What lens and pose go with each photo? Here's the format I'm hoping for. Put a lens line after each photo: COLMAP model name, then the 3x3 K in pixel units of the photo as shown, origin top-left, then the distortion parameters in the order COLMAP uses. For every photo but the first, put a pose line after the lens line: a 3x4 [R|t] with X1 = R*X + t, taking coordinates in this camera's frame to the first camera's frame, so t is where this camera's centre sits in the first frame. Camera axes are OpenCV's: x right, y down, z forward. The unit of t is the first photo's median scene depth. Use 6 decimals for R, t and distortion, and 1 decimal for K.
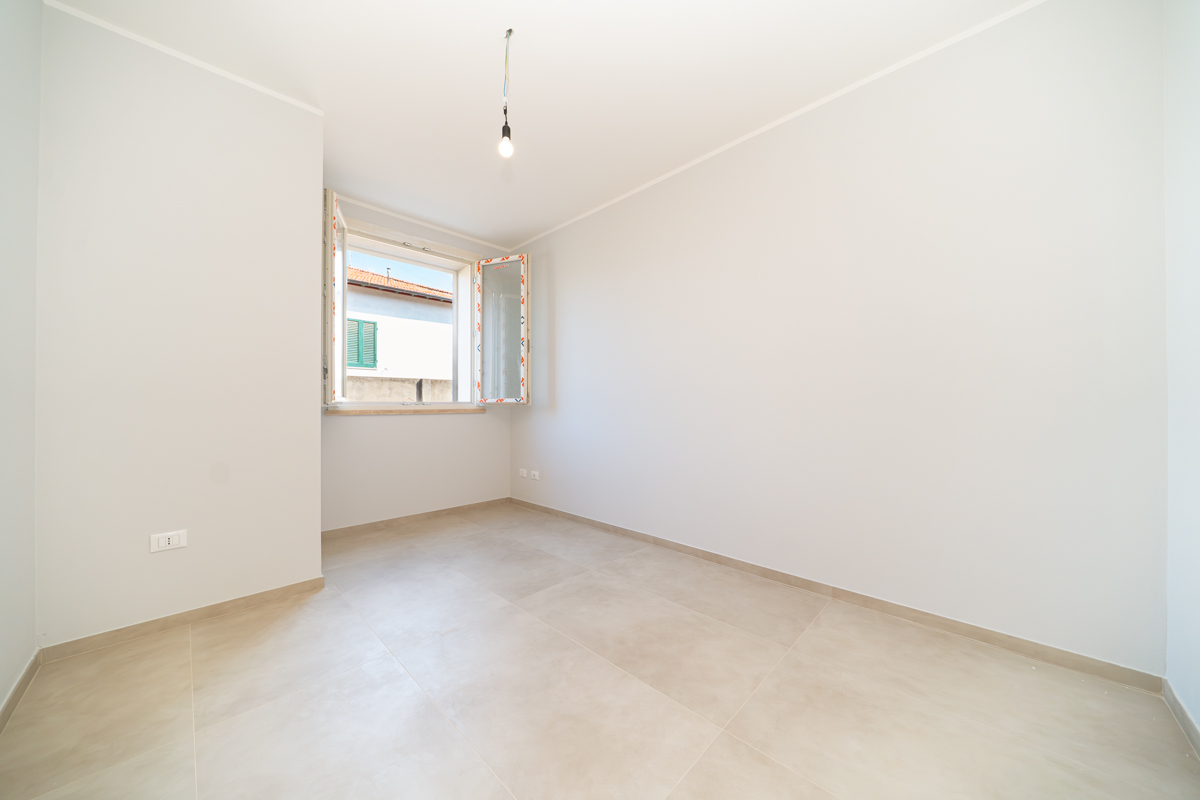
lens RADIAL K [[411.8, 0, 597.5], [0, 411.8, 401.1], [0, 0, 1]] dist [-0.000955, -0.000211]
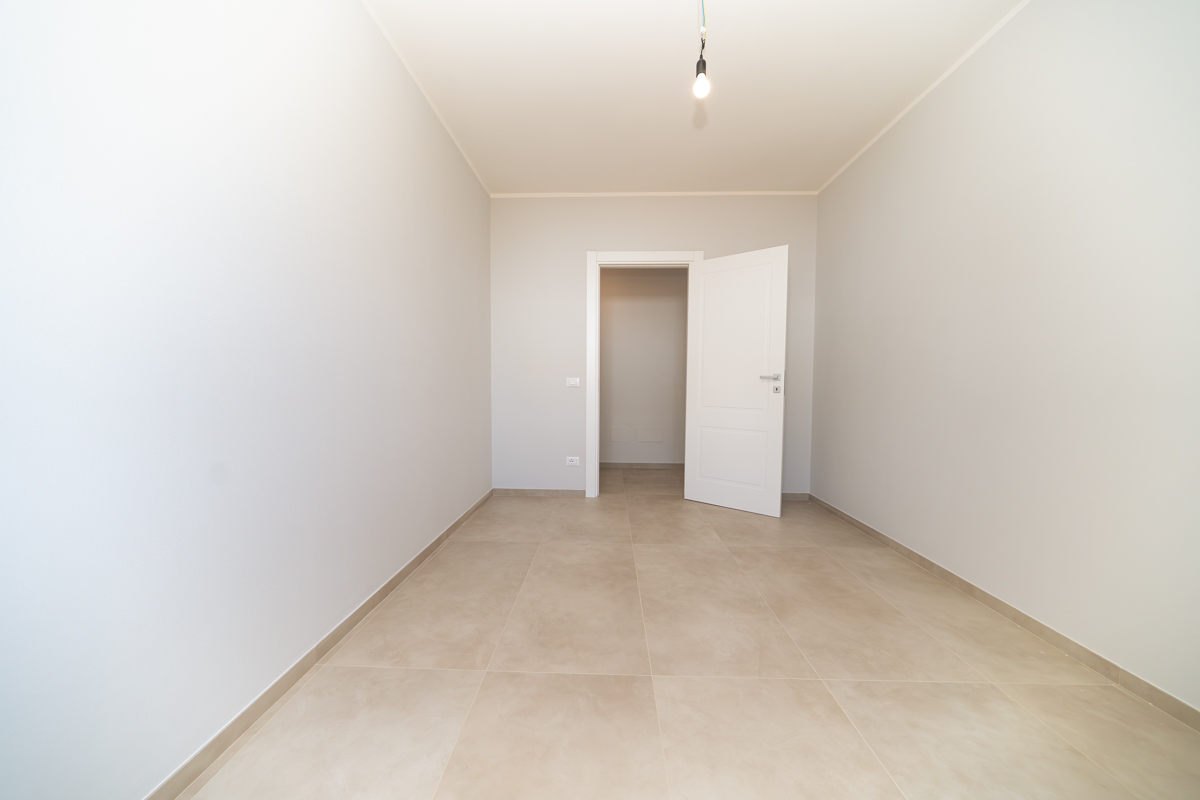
lens RADIAL K [[411.8, 0, 597.5], [0, 411.8, 401.1], [0, 0, 1]] dist [-0.000955, -0.000211]
pose [[-0.679629, -0.036366, 0.732654, -0.421622], [-0.008598, 0.999097, 0.041615, 0.006568], [-0.733505, 0.021983, -0.679328, 1.015593]]
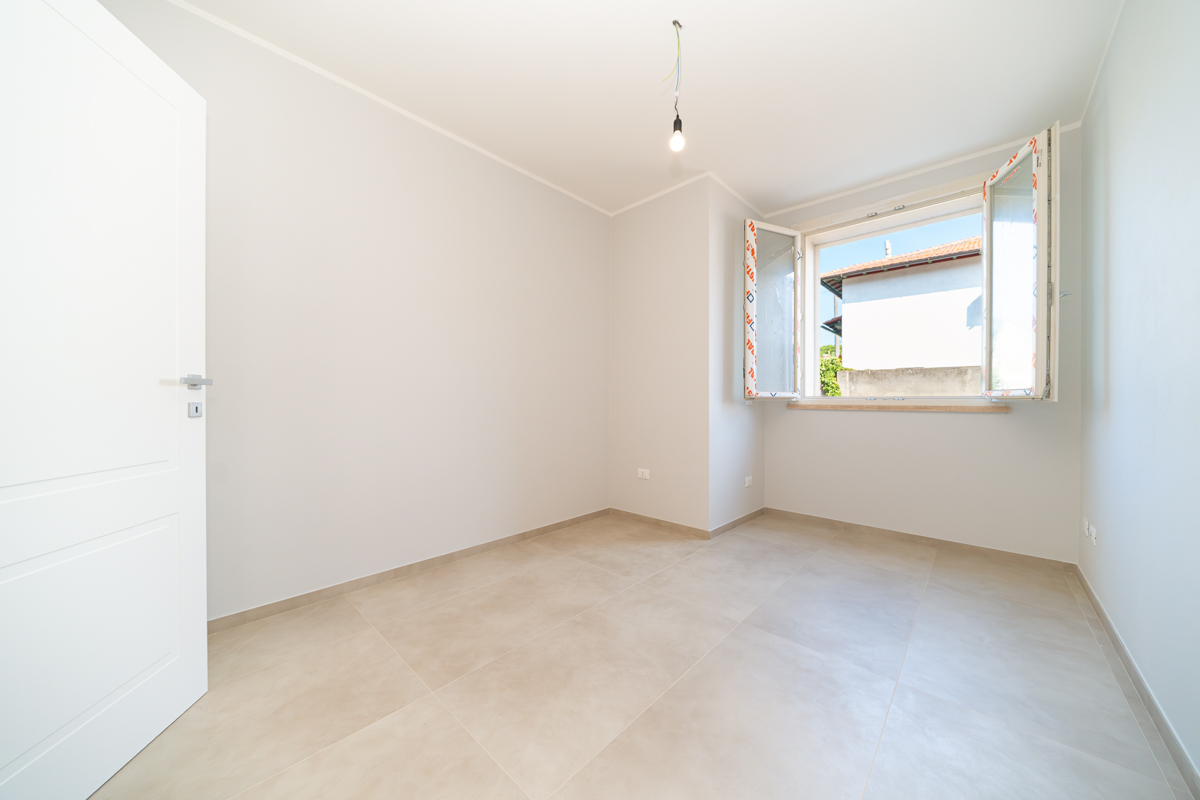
lens RADIAL K [[411.8, 0, 597.5], [0, 411.8, 401.1], [0, 0, 1]] dist [-0.000955, -0.000211]
pose [[0.020074, 0.006797, -0.999775, 0.448566], [0.003813, 0.999969, 0.006875, 0.004215], [0.999791, -0.003950, 0.020047, 0.451398]]
